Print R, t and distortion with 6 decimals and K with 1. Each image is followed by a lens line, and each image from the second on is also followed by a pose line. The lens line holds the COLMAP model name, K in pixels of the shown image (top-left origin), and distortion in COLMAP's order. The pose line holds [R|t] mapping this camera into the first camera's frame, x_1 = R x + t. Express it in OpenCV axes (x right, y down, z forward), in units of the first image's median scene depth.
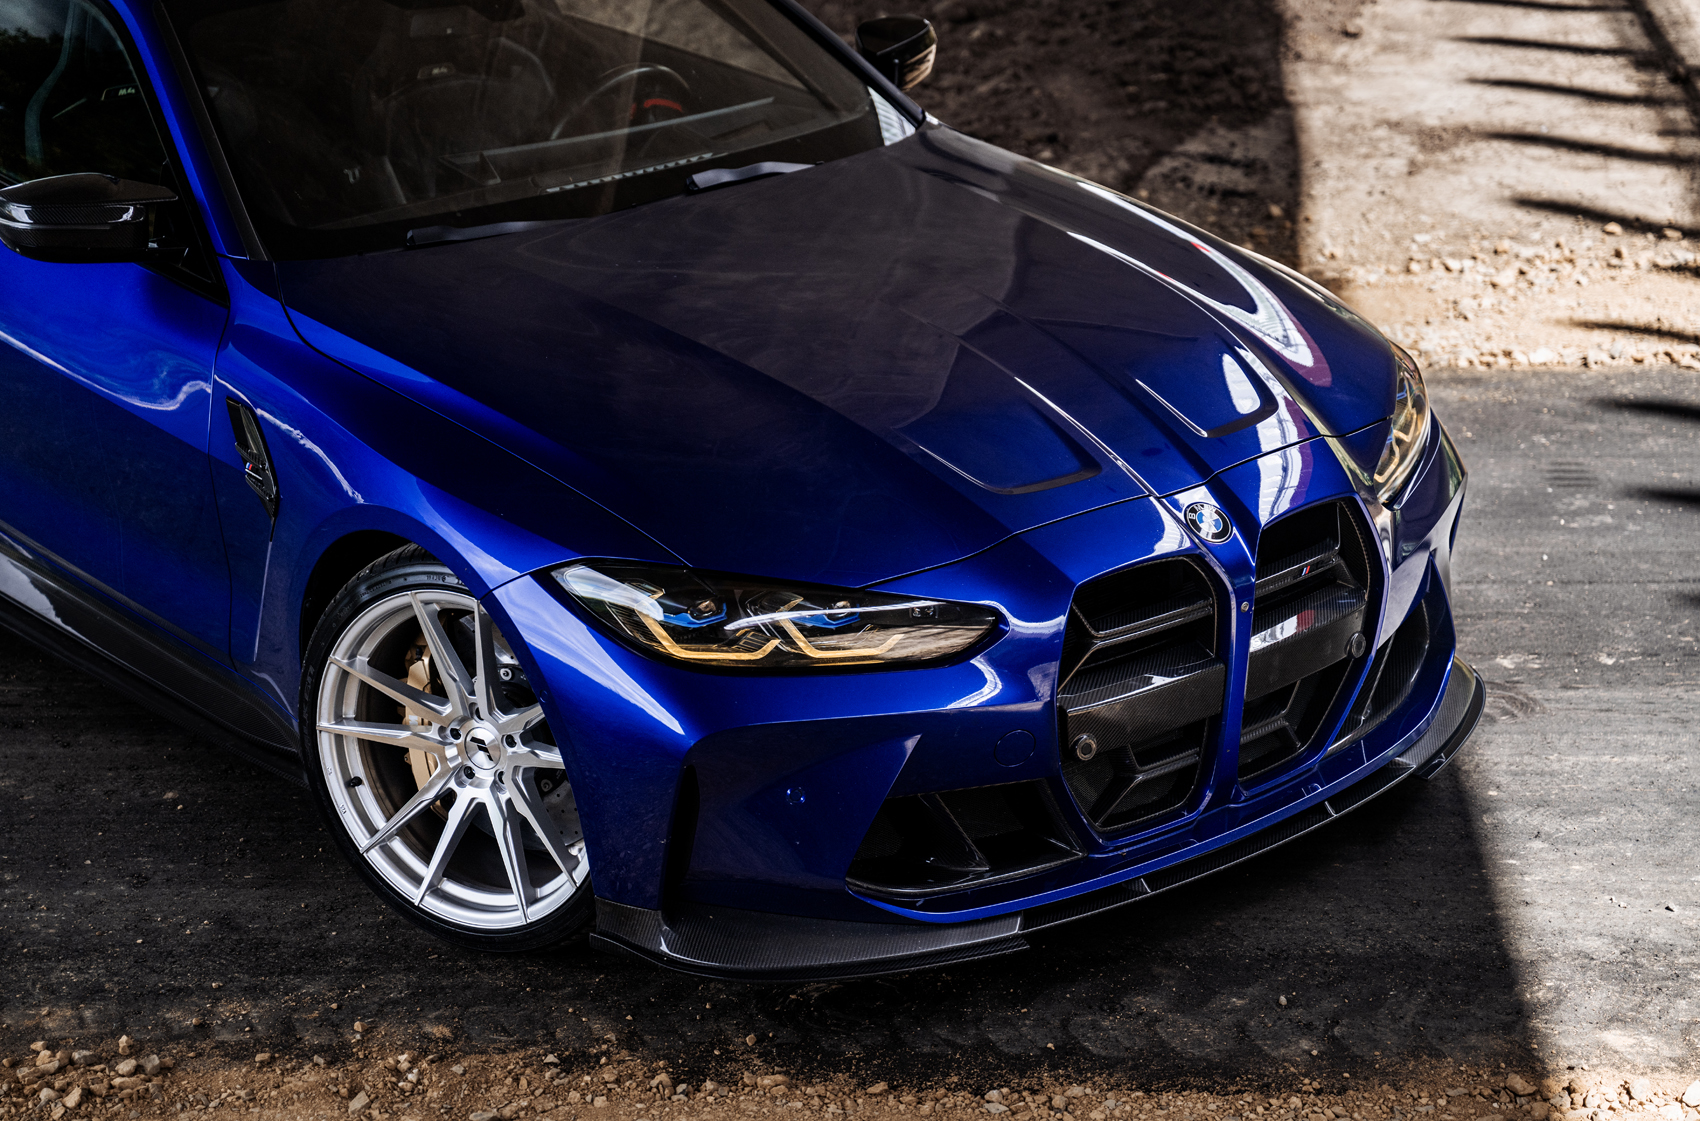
lens RADIAL K [[3383.0, 0, 850.9], [0, 3383.0, 563.8], [0, 0, 1]] dist [0.015419, 0.000000]
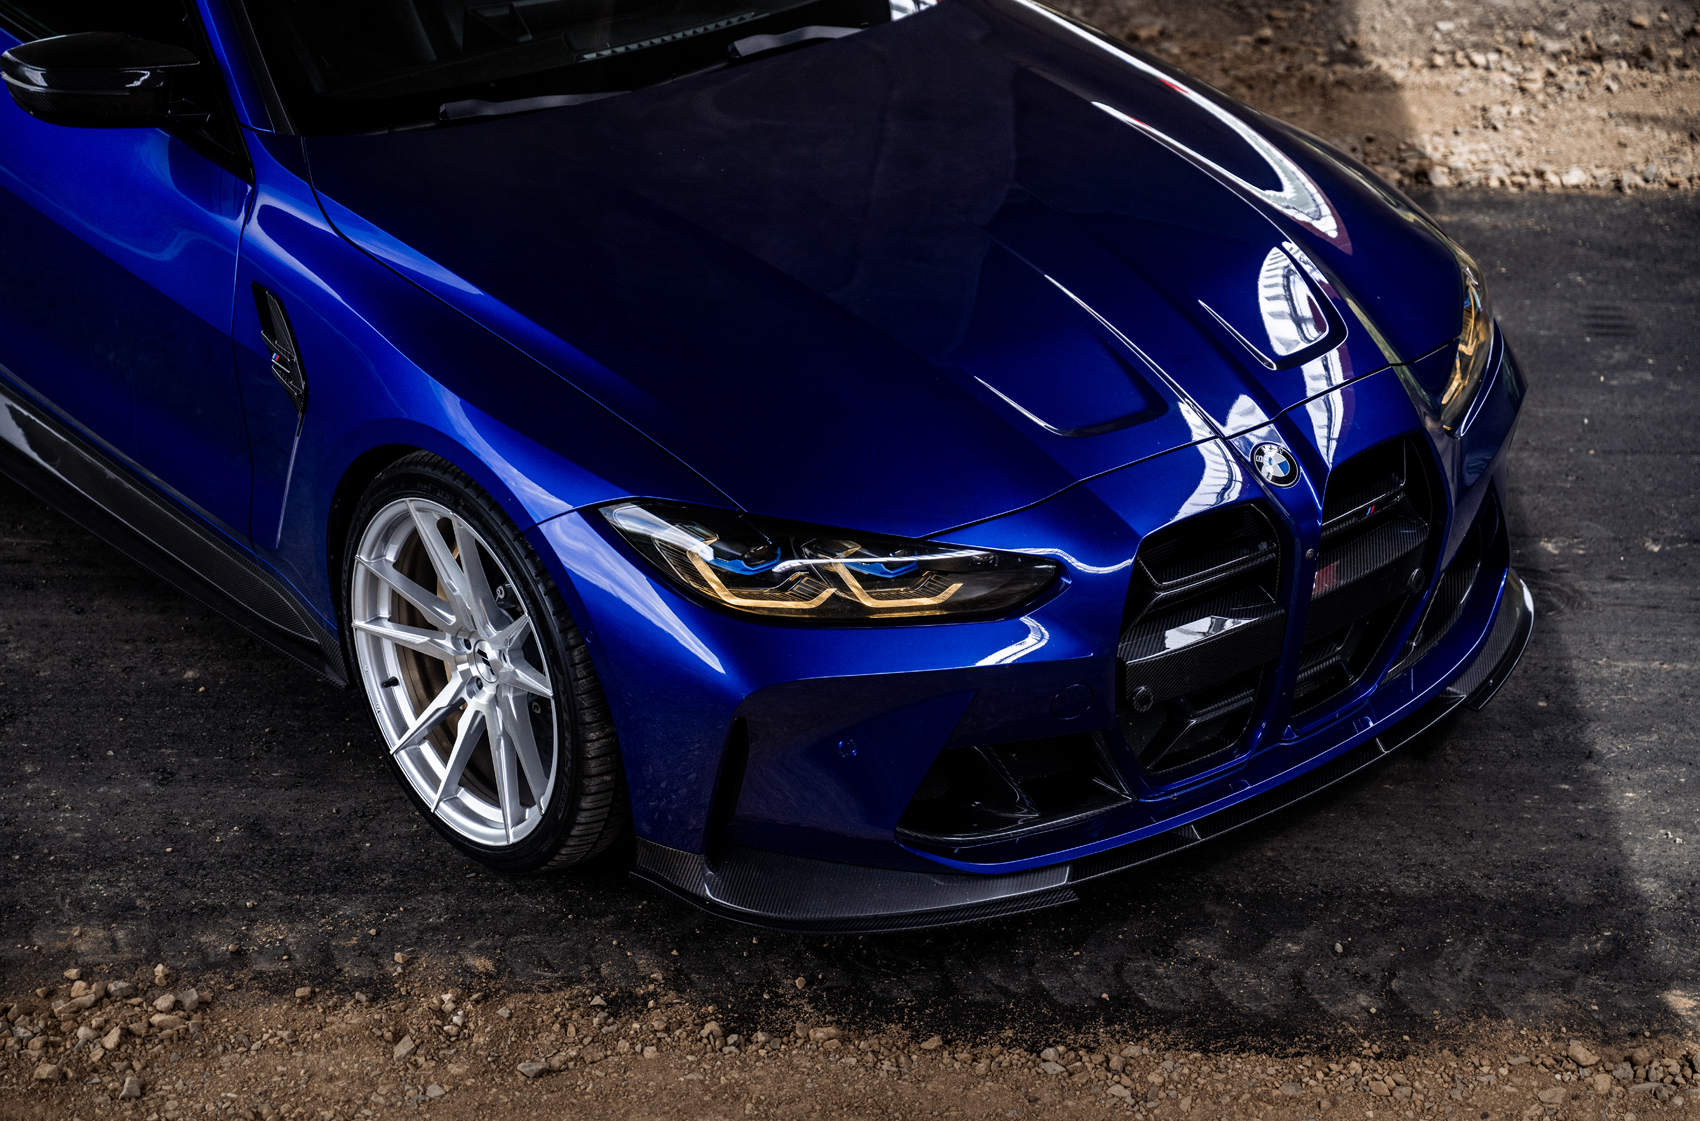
lens RADIAL K [[3383.0, 0, 851.4], [0, 3383.0, 553.0], [0, 0, 1]] dist [0.015419, 0.000000]
pose [[0.999618, 0.017485, 0.021414, -0.036225], [-0.019731, 0.993783, 0.109572, -0.087516], [-0.019365, -0.109953, 0.993748, 0.033374]]
